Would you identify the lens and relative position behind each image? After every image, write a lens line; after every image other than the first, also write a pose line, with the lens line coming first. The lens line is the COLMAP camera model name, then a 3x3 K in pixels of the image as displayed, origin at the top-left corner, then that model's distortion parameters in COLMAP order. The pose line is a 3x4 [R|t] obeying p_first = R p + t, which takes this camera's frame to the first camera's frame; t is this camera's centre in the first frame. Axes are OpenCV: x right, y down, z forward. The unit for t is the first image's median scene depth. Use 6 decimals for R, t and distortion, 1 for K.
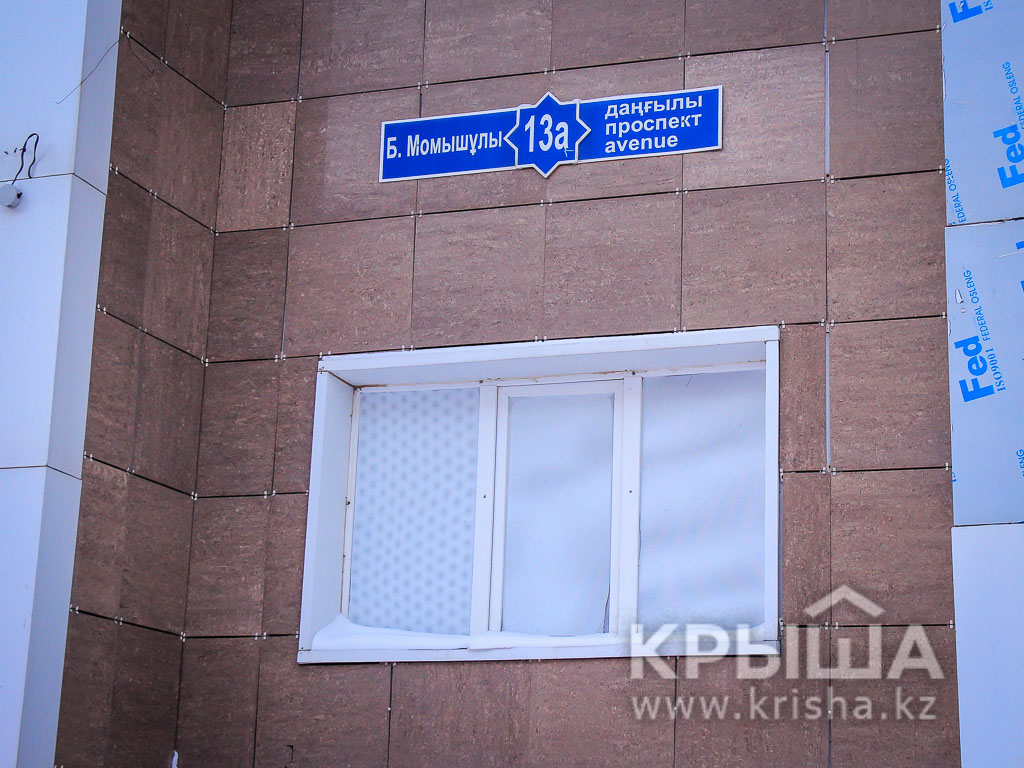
lens RADIAL K [[1903.6, 0, 512.2], [0, 1903.6, 383.6], [0, 0, 1]] dist [-0.034698, 0.000000]
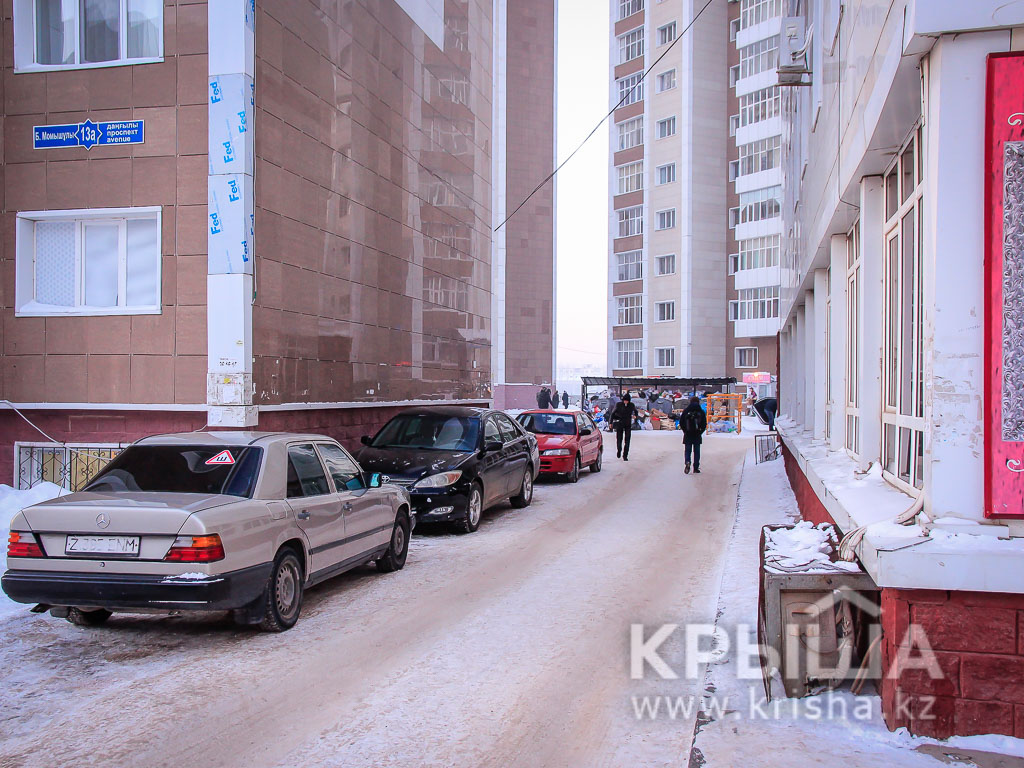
lens RADIAL K [[1101.8, 0, 512.6], [0, 1101.8, 386.6], [0, 0, 1]] dist [0.024454, 0.000000]
pose [[0.996351, -0.020084, 0.082956, 0.517372], [-0.001131, 0.968731, 0.248112, -0.179556], [-0.085345, -0.247300, 0.965173, -0.777142]]
